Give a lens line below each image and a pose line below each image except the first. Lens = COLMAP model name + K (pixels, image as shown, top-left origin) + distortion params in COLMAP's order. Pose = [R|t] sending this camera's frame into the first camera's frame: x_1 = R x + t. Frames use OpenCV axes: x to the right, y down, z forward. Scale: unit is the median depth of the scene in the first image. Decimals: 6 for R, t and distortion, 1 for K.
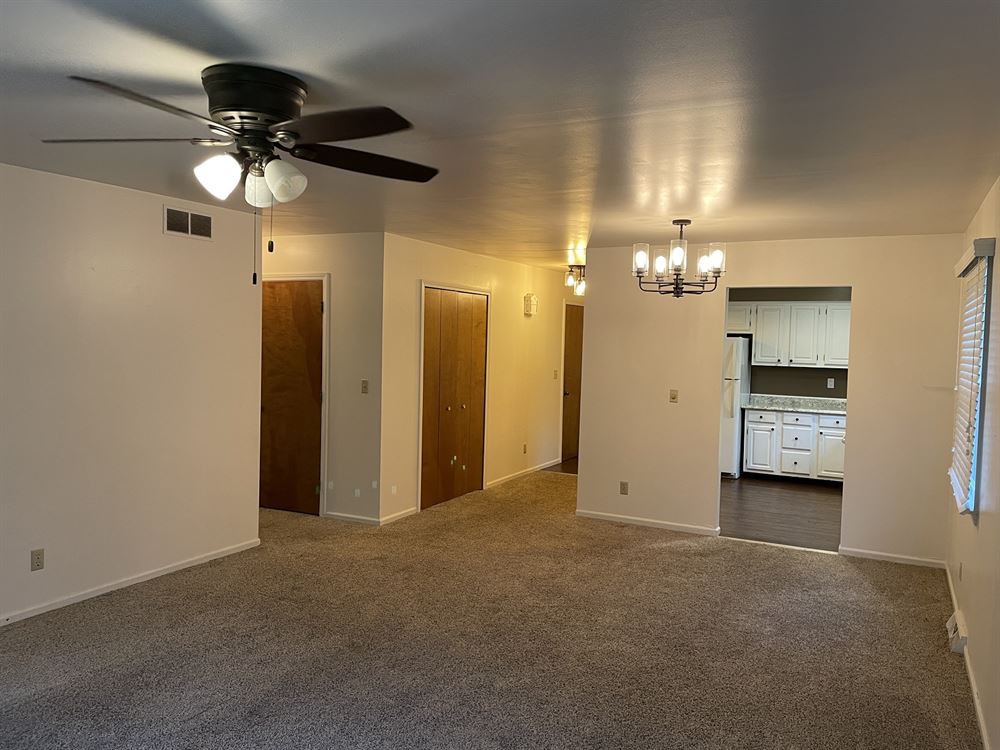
lens RADIAL K [[755.0, 0, 512.9], [0, 755.0, 373.2], [0, 0, 1]] dist [0.070115, -0.009383]
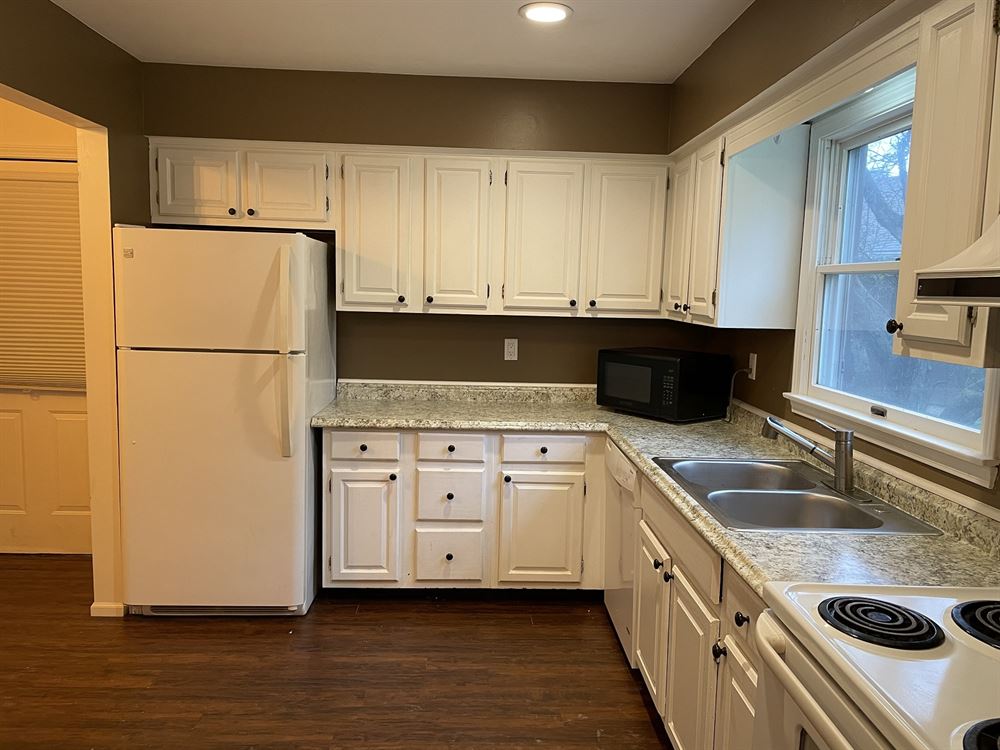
lens RADIAL K [[755.0, 0, 512.9], [0, 755.0, 373.2], [0, 0, 1]] dist [0.070115, -0.009383]
pose [[0.872034, -0.056071, 0.486222, 0.242952], [0.018846, 0.996526, 0.081119, -0.010477], [-0.489082, -0.061575, 0.870062, 0.738555]]
